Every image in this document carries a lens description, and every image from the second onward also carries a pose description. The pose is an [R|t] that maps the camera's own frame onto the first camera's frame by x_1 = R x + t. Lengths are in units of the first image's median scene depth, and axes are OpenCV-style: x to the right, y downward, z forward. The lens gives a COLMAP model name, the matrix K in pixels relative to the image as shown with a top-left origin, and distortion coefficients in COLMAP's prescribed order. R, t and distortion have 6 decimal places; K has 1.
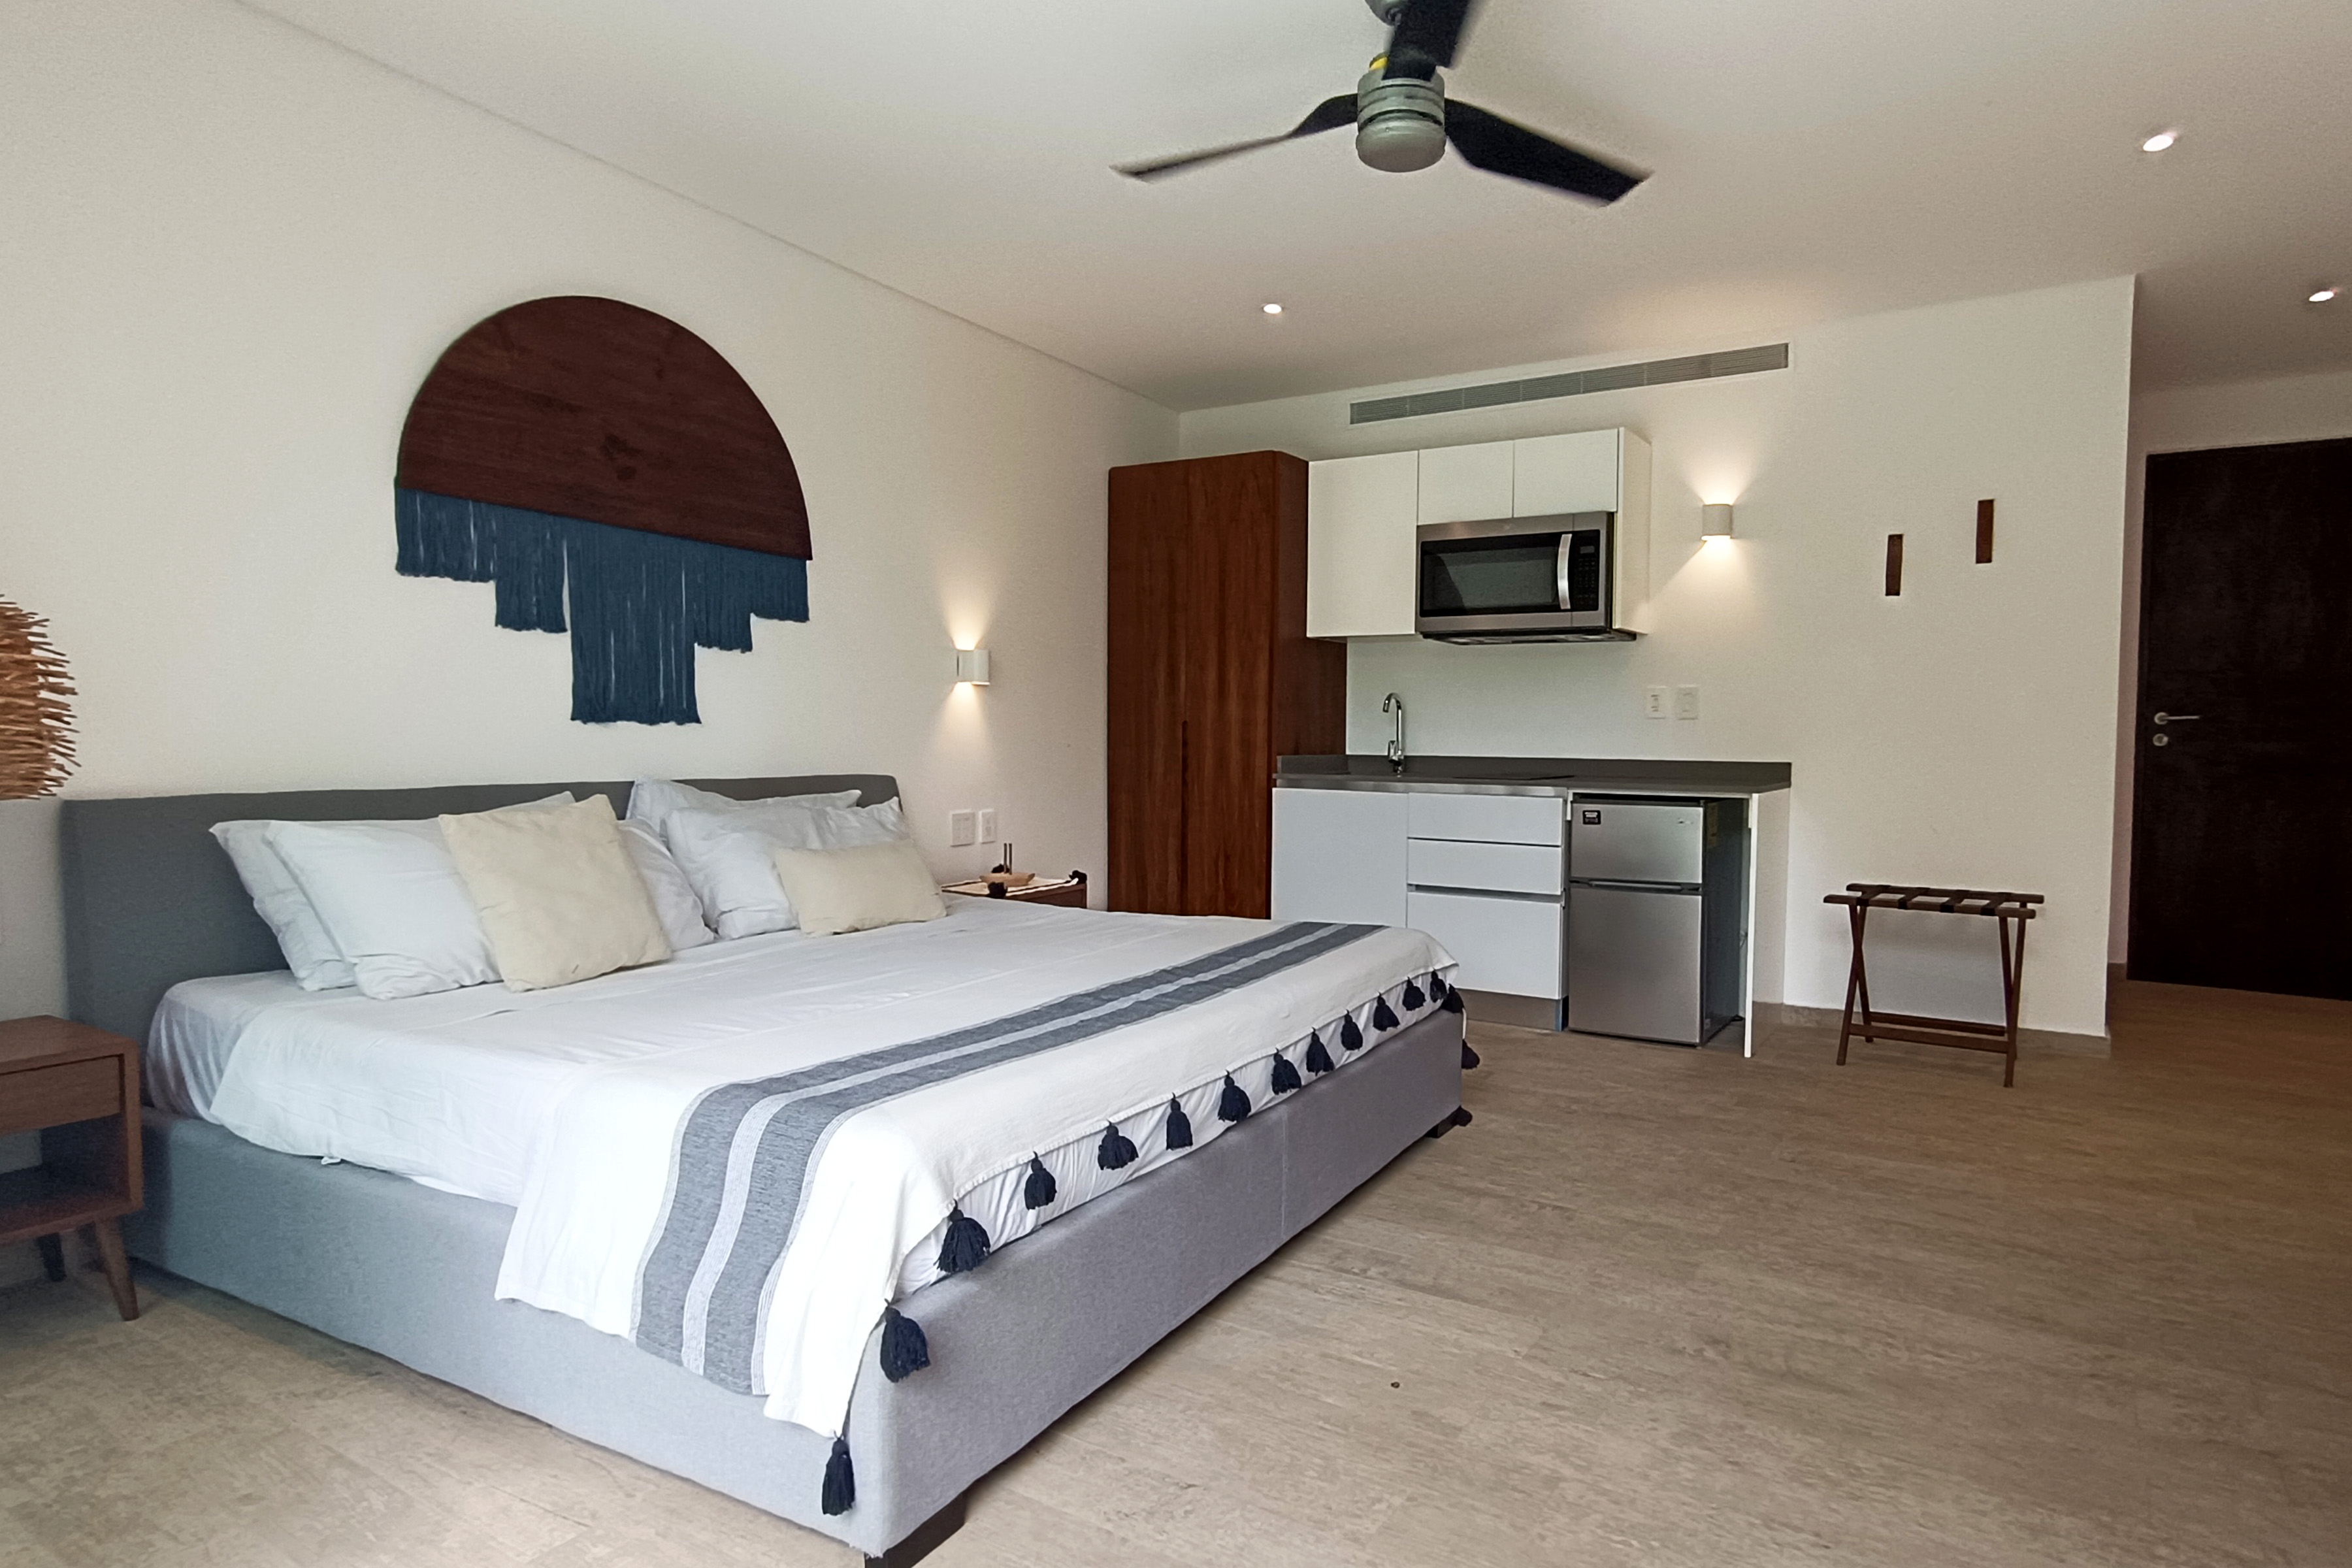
lens RADIAL K [[1283.2, 0, 1295.5], [0, 1283.2, 801.7], [0, 0, 1]] dist [-0.024905, 0.022577]
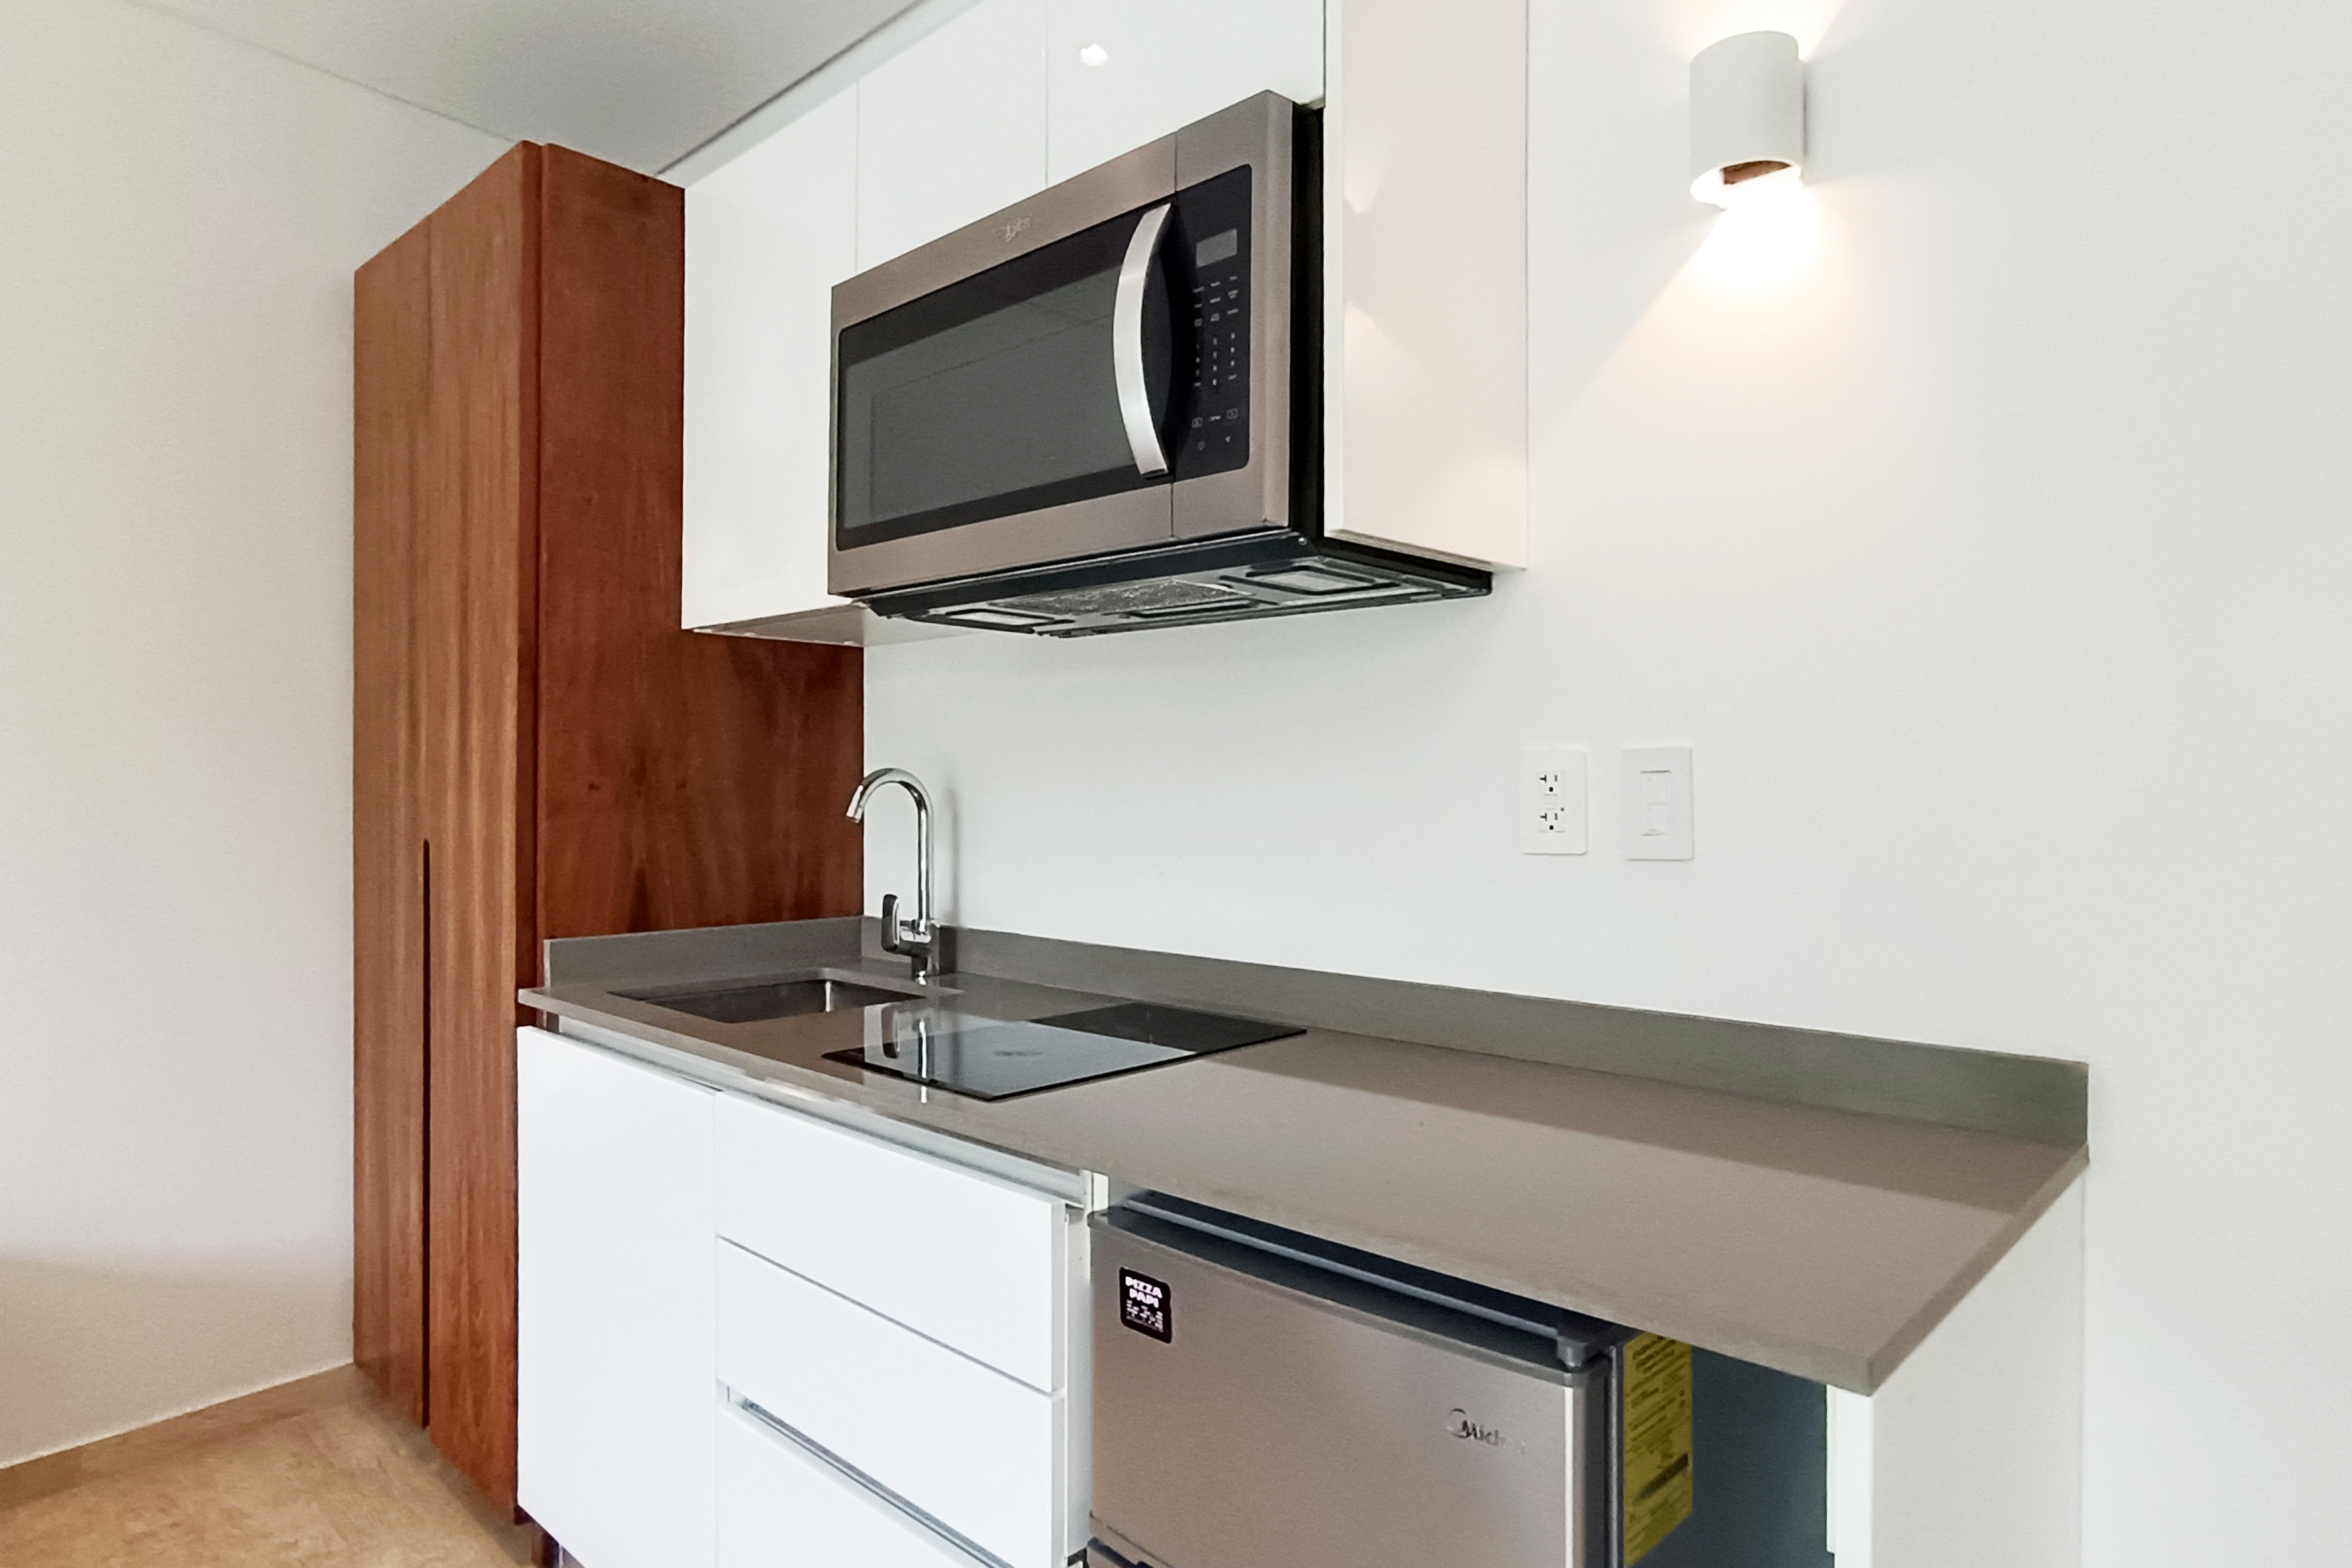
lens RADIAL K [[1283.2, 0, 1185.5], [0, 1283.2, 794.4], [0, 0, 1]] dist [-0.024905, 0.022577]
pose [[0.969592, -0.003926, -0.244694, 0.317742], [-0.004925, 0.999356, -0.035548, -0.079697], [0.244676, 0.035672, 0.968949, 0.818265]]
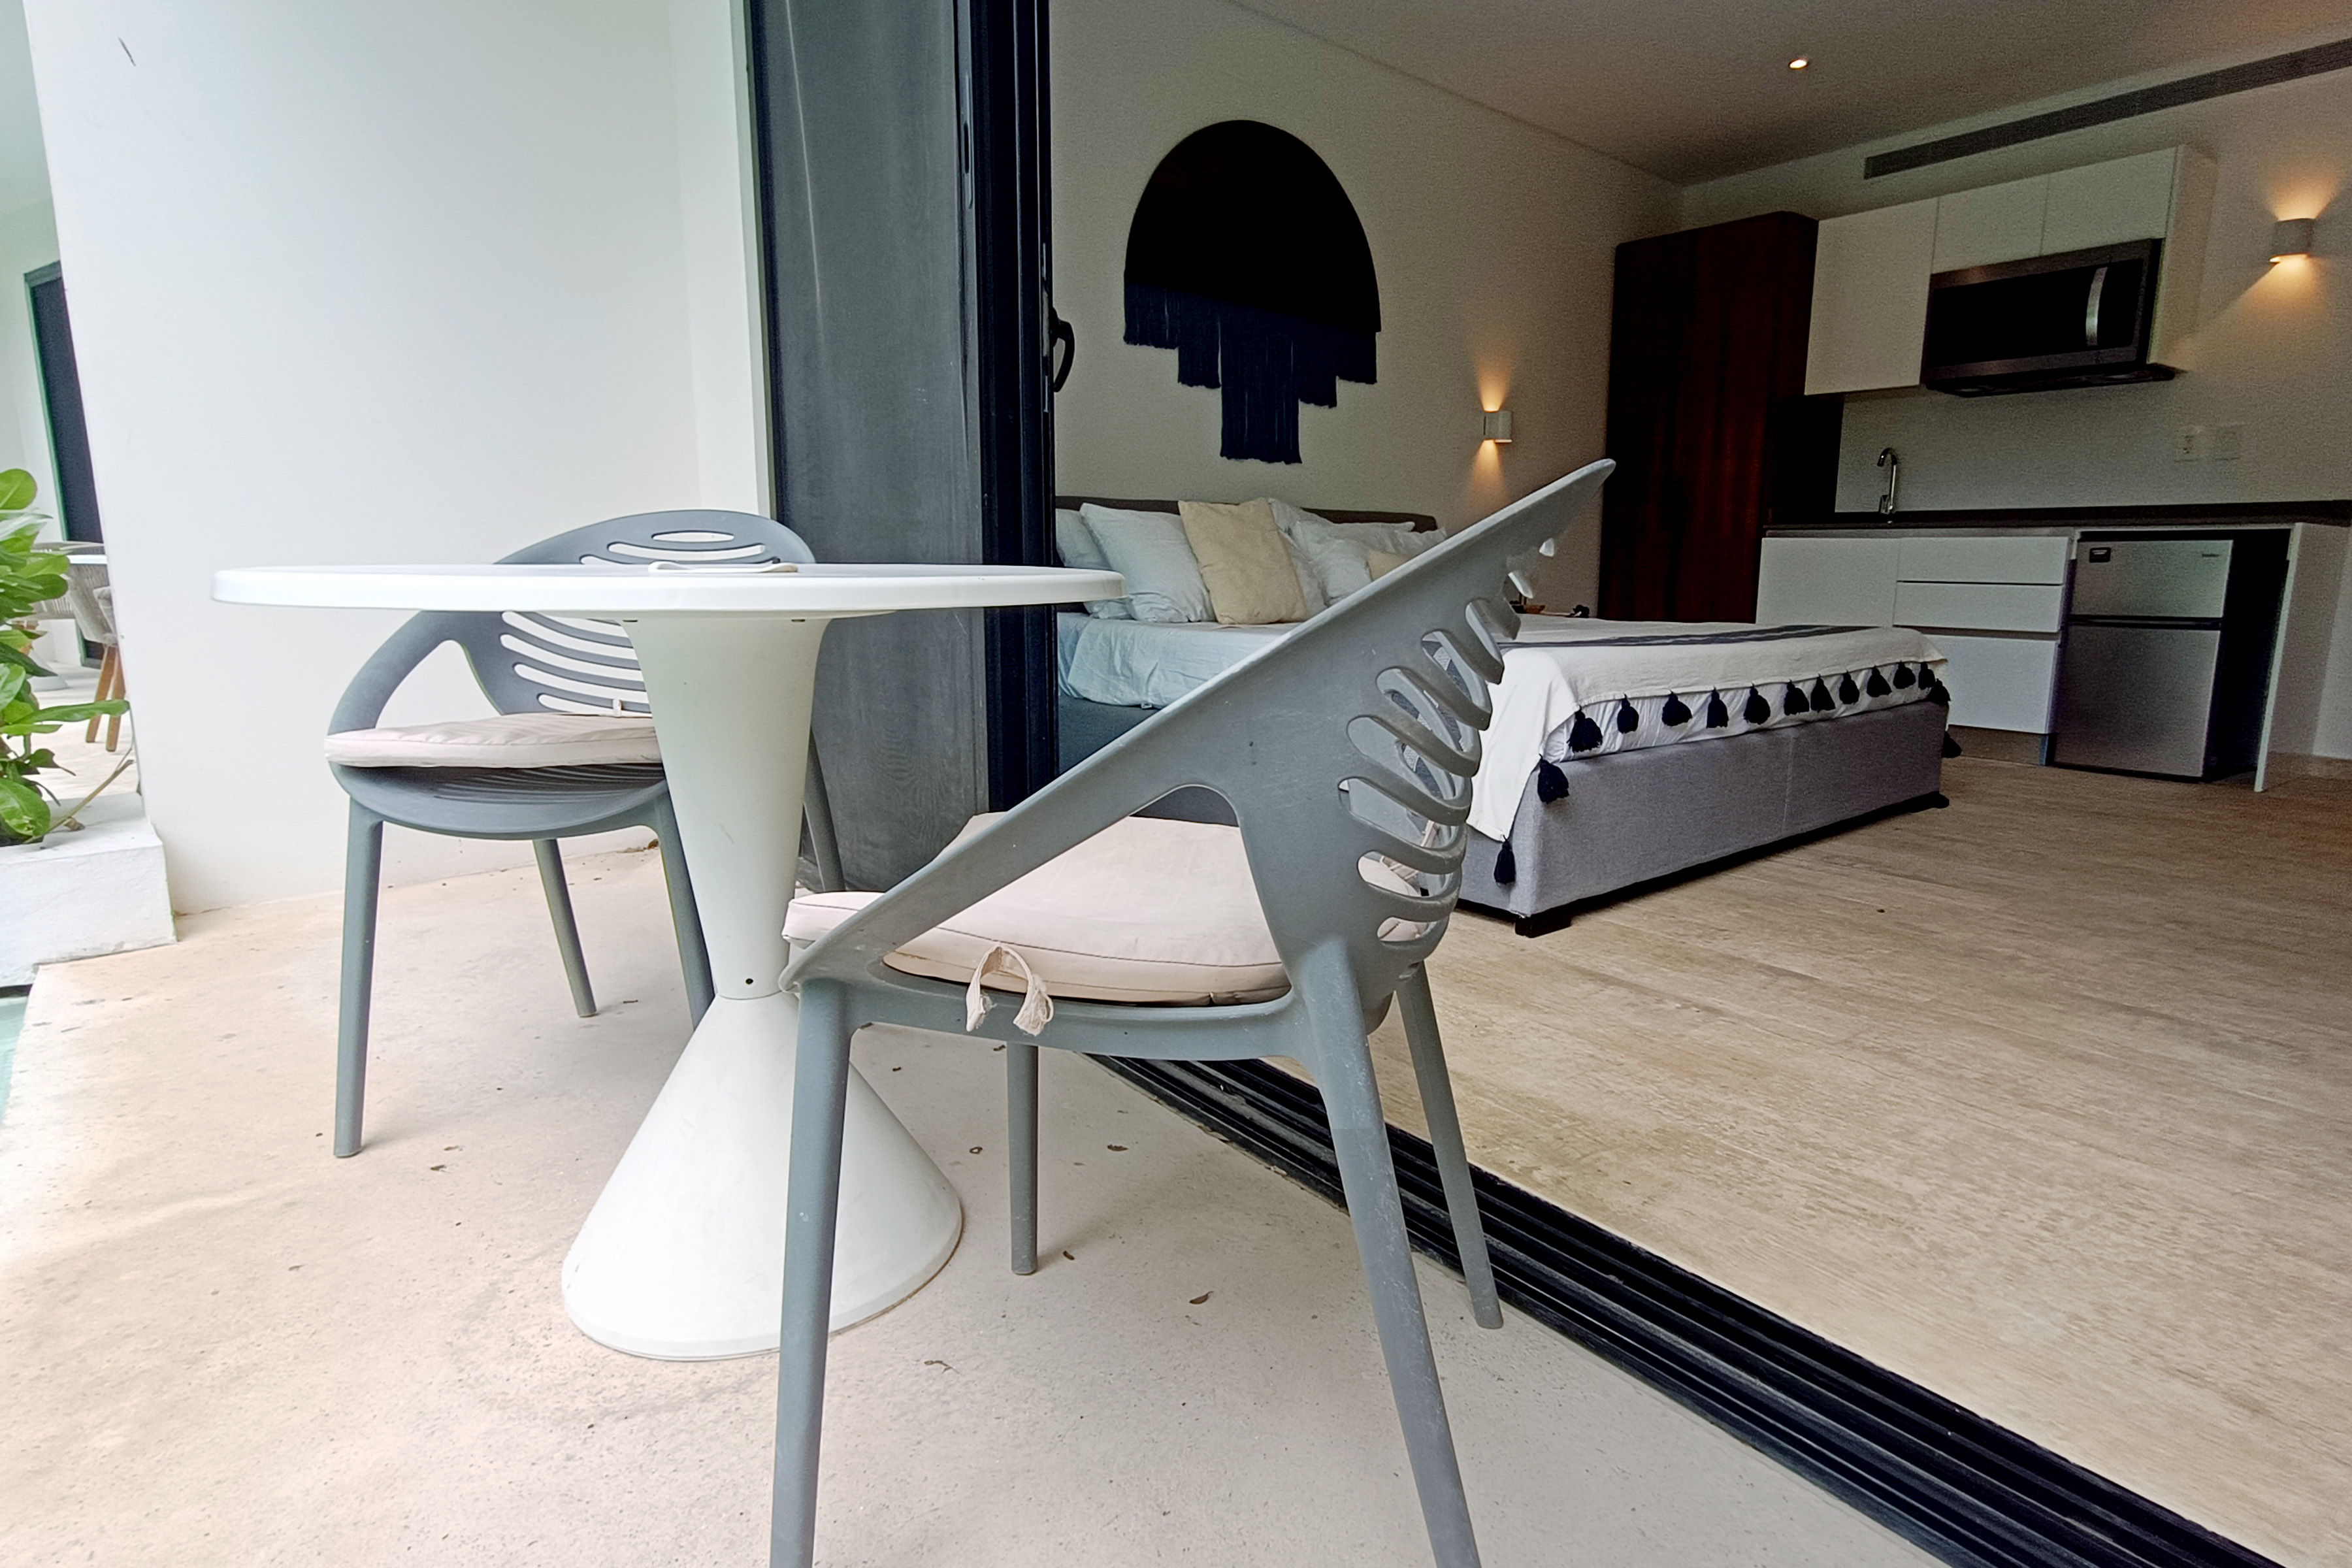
lens RADIAL K [[1283.2, 0, 1246.6], [0, 1283.2, 804.7], [0, 0, 1]] dist [-0.024905, 0.022577]
pose [[0.935321, 0.063875, -0.347987, -0.041332], [-0.019231, 0.991292, 0.130268, 0.096734], [0.353277, -0.115150, 0.928405, -0.218996]]
